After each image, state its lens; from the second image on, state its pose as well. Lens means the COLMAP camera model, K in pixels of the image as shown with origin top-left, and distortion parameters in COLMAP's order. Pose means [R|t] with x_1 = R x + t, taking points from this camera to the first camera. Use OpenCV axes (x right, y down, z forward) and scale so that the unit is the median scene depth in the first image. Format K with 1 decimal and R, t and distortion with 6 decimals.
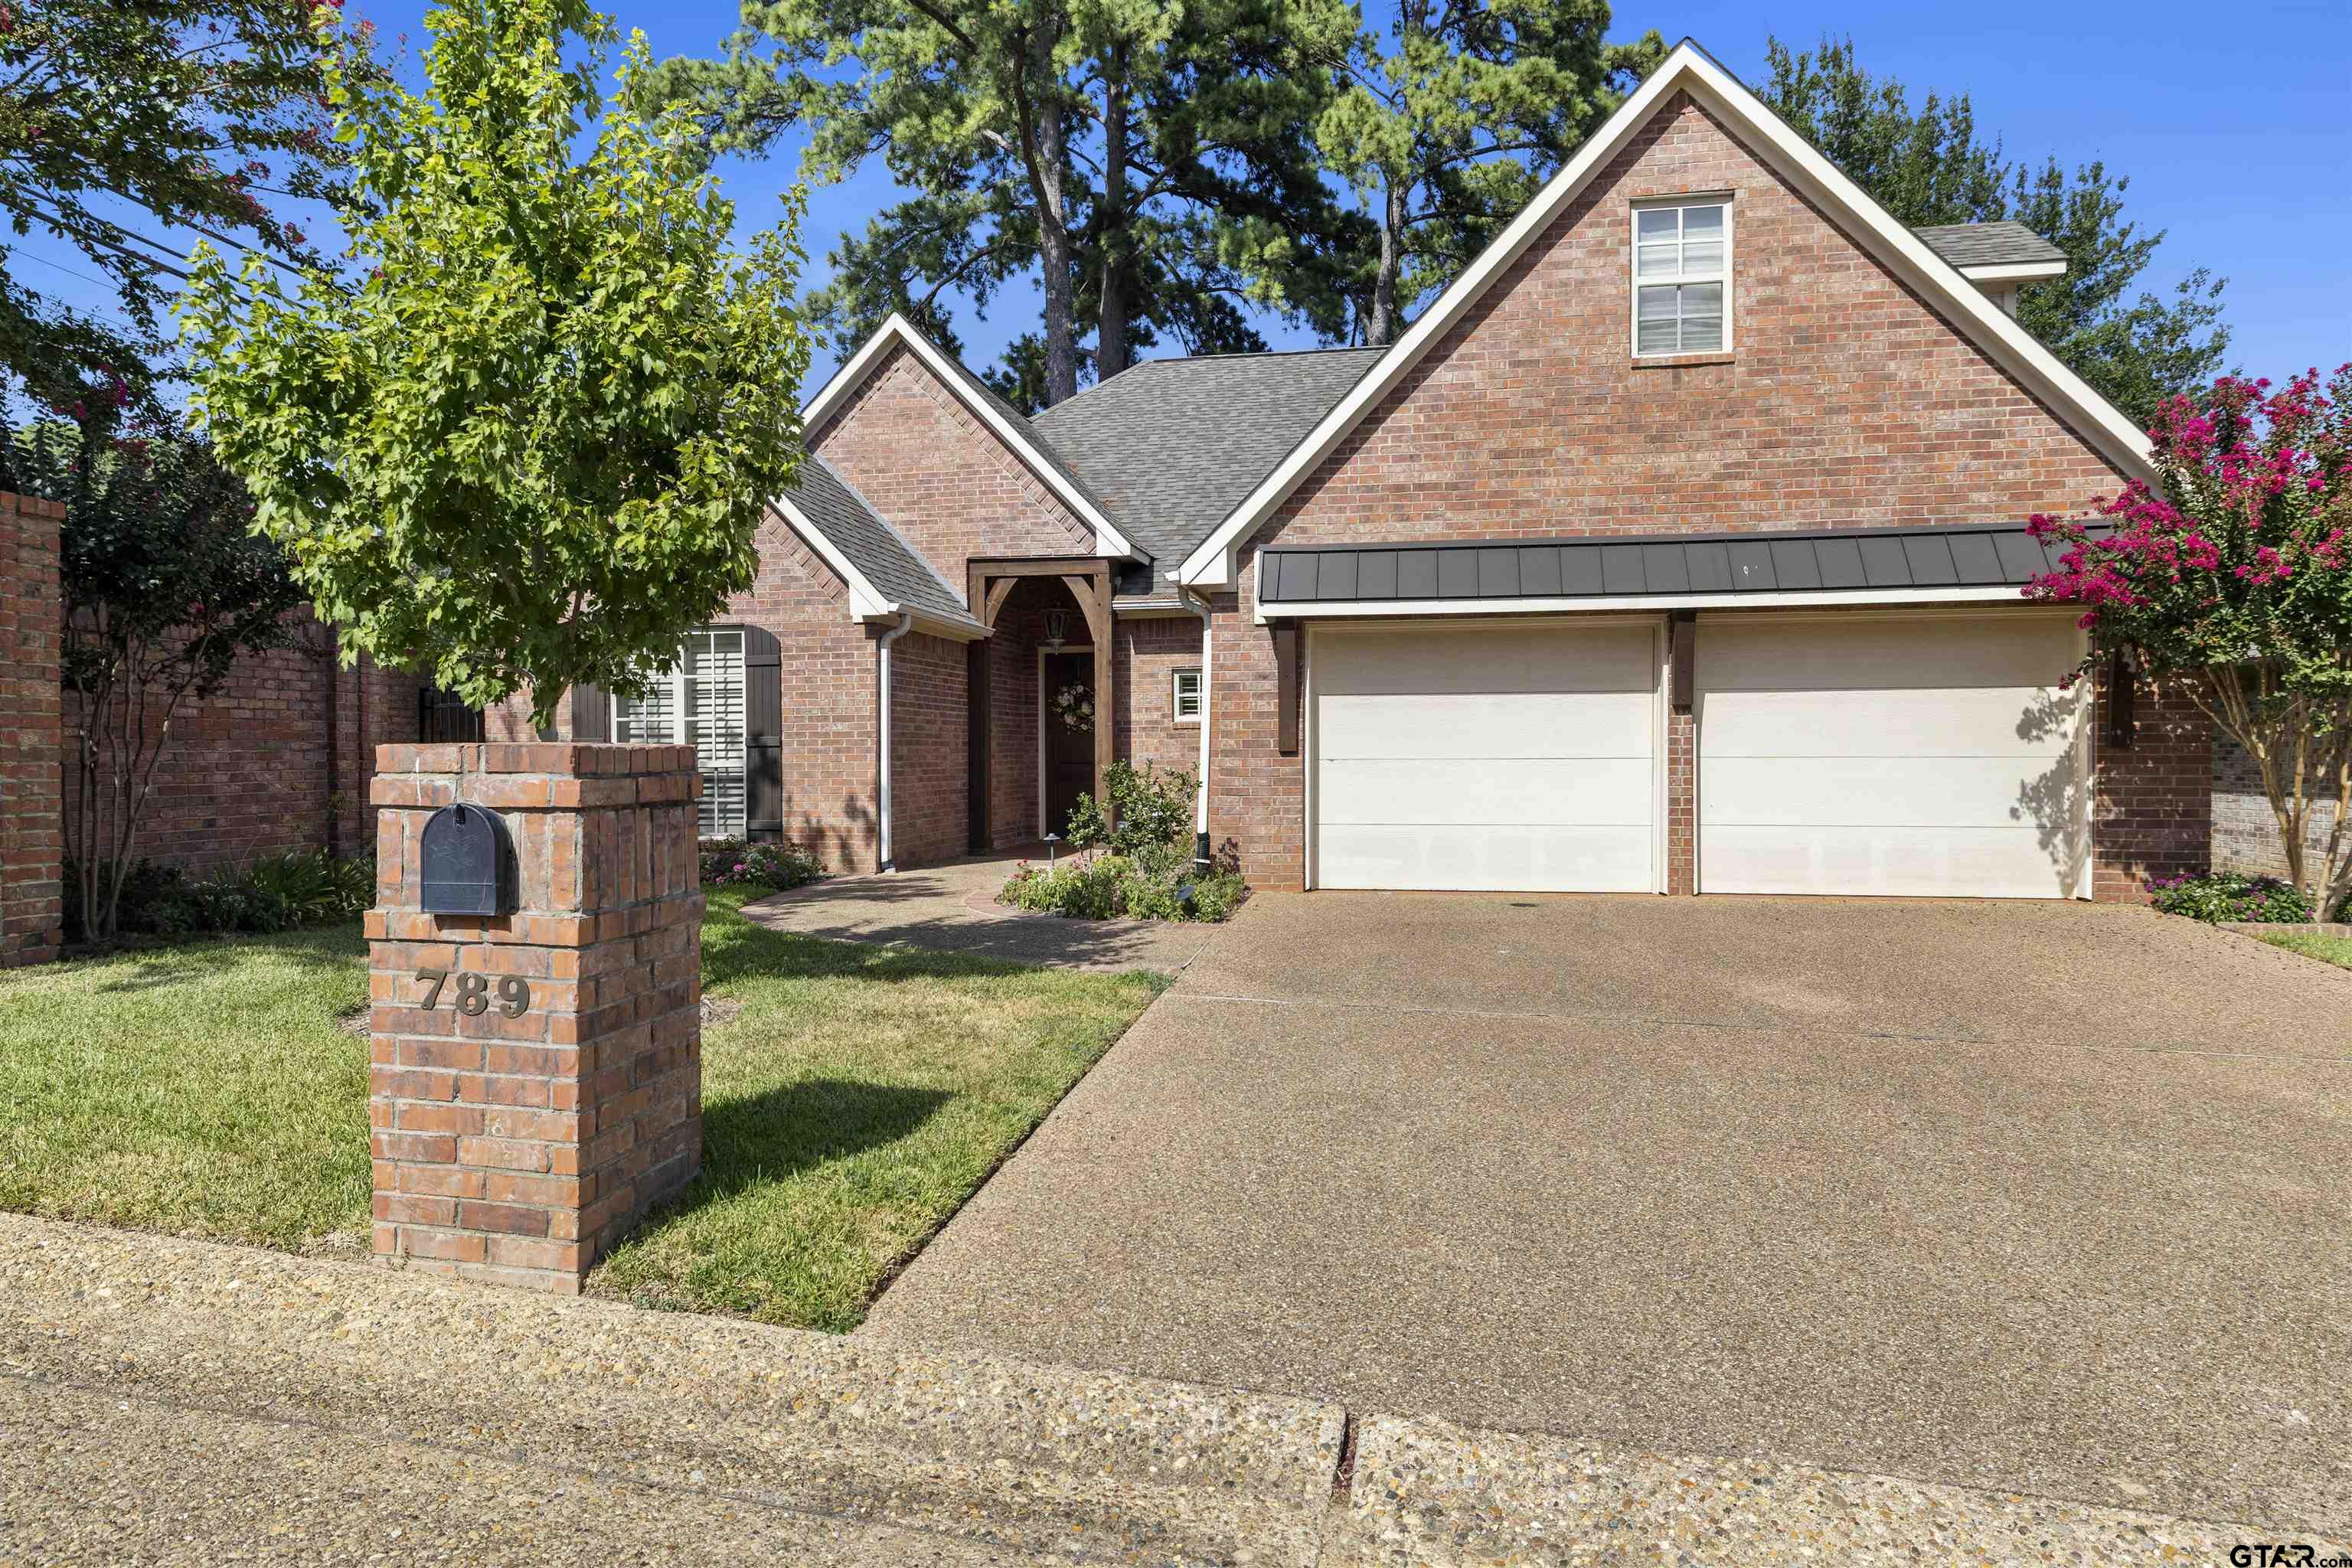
lens RADIAL K [[1385.9, 0, 1152.2], [0, 1385.9, 753.3], [0, 0, 1]] dist [-0.004224, 0.000136]
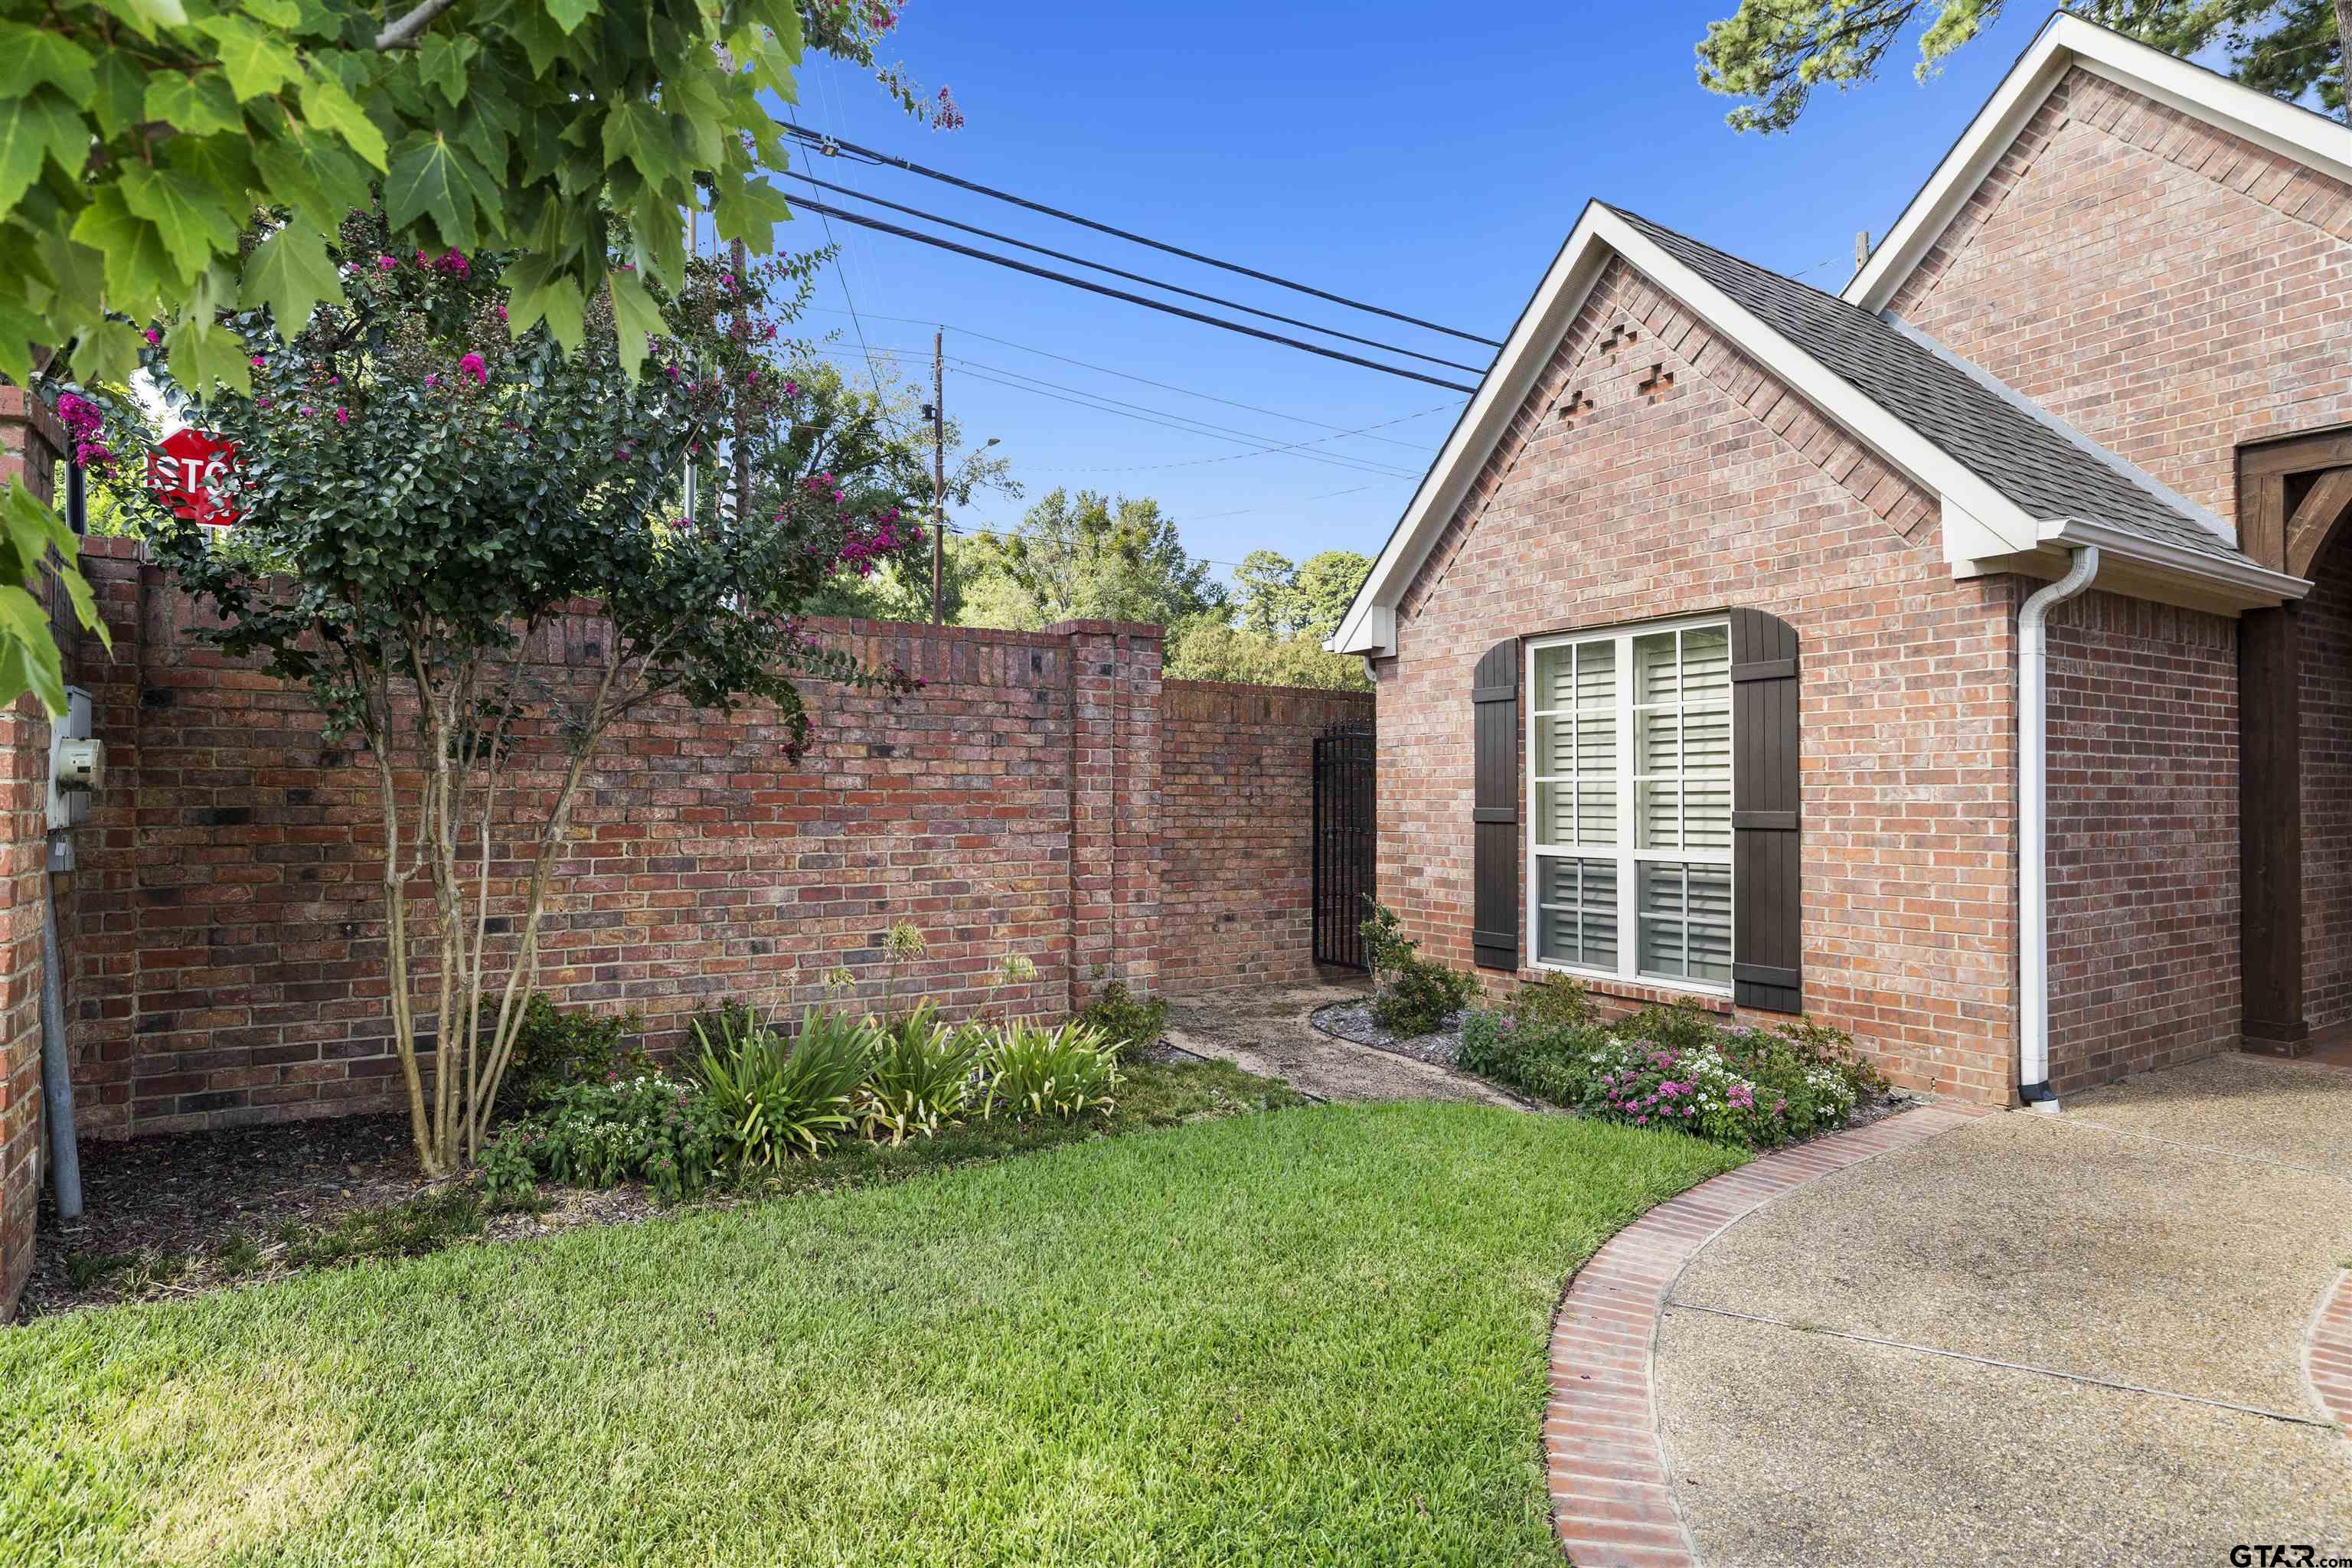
lens RADIAL K [[1250.0, 0, 1188.3], [0, 1250.0, 773.9], [0, 0, 1]] dist [0.006379, -0.000686]
pose [[0.698295, -0.006764, -0.715778, -0.075786], [-0.004028, 0.999902, -0.013379, -0.016324], [0.715799, 0.012226, 0.698199, 0.428905]]
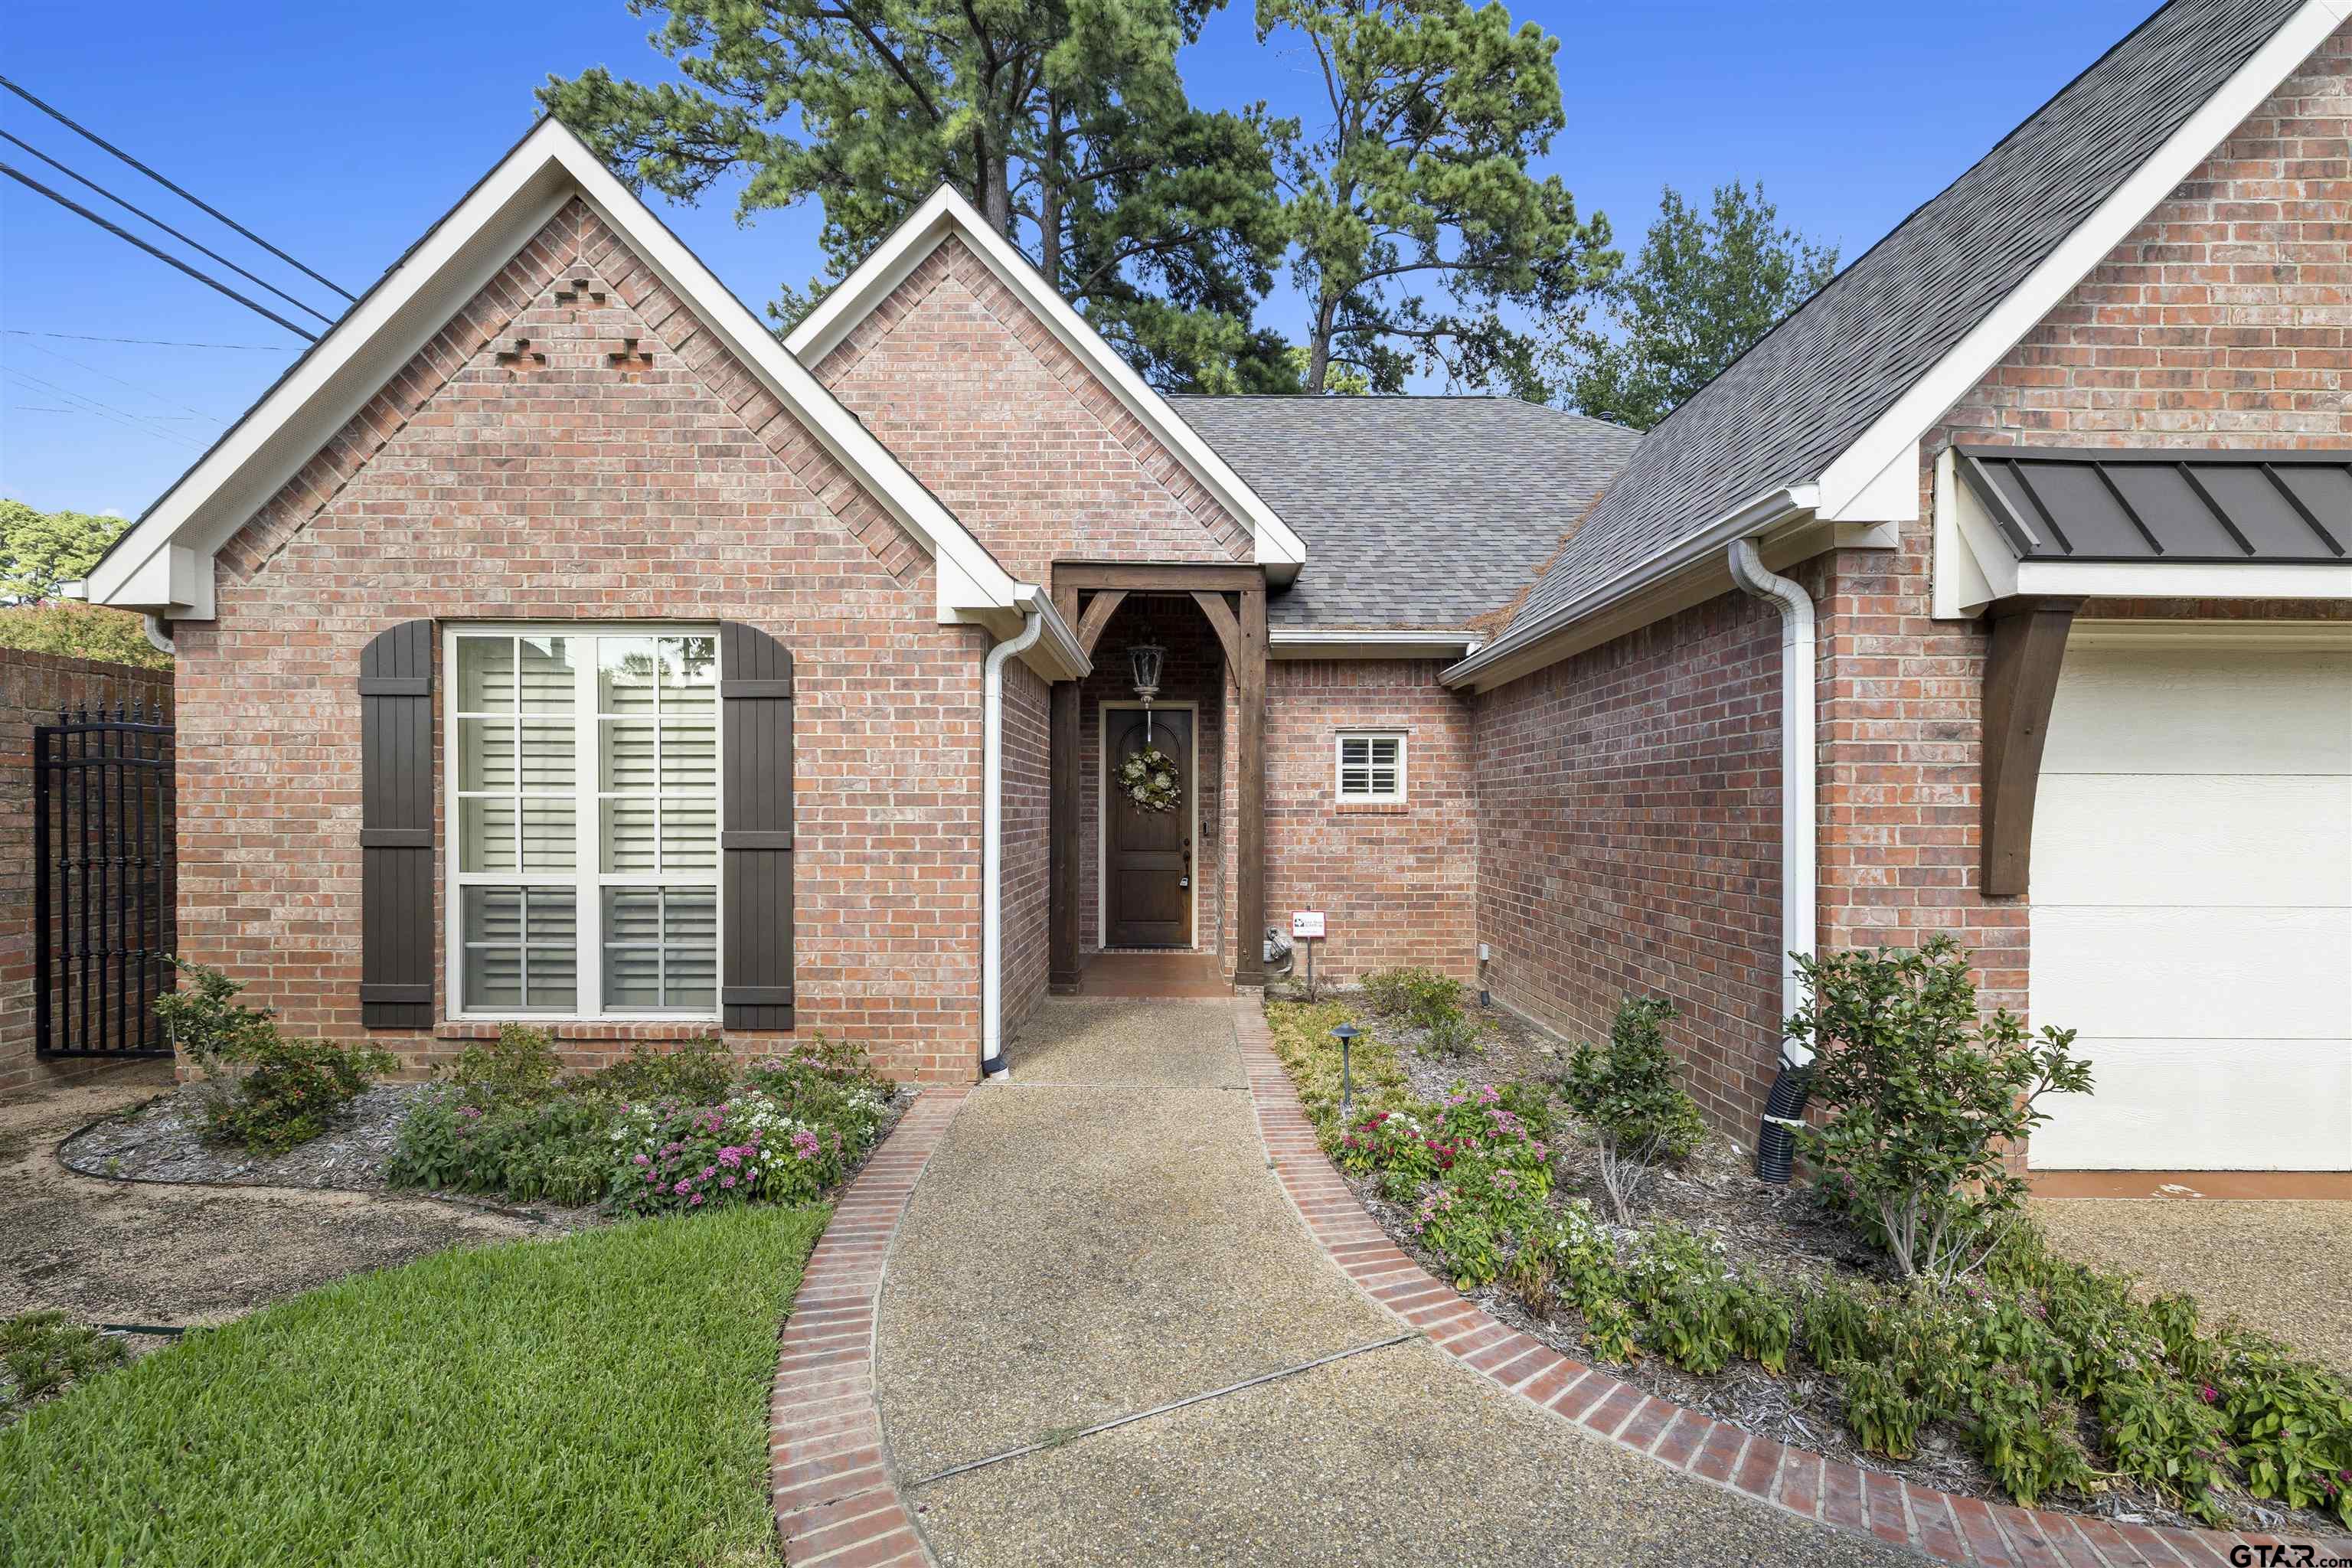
lens RADIAL K [[1003.3, 0, 1176.8], [0, 1003.3, 822.5], [0, 0, 1]] dist [0.002684, -0.000377]
pose [[0.981992, 0.007697, 0.188767, -0.168137], [-0.010554, 0.999844, 0.014134, -0.019269], [-0.188629, -0.015871, 0.981920, 0.506726]]
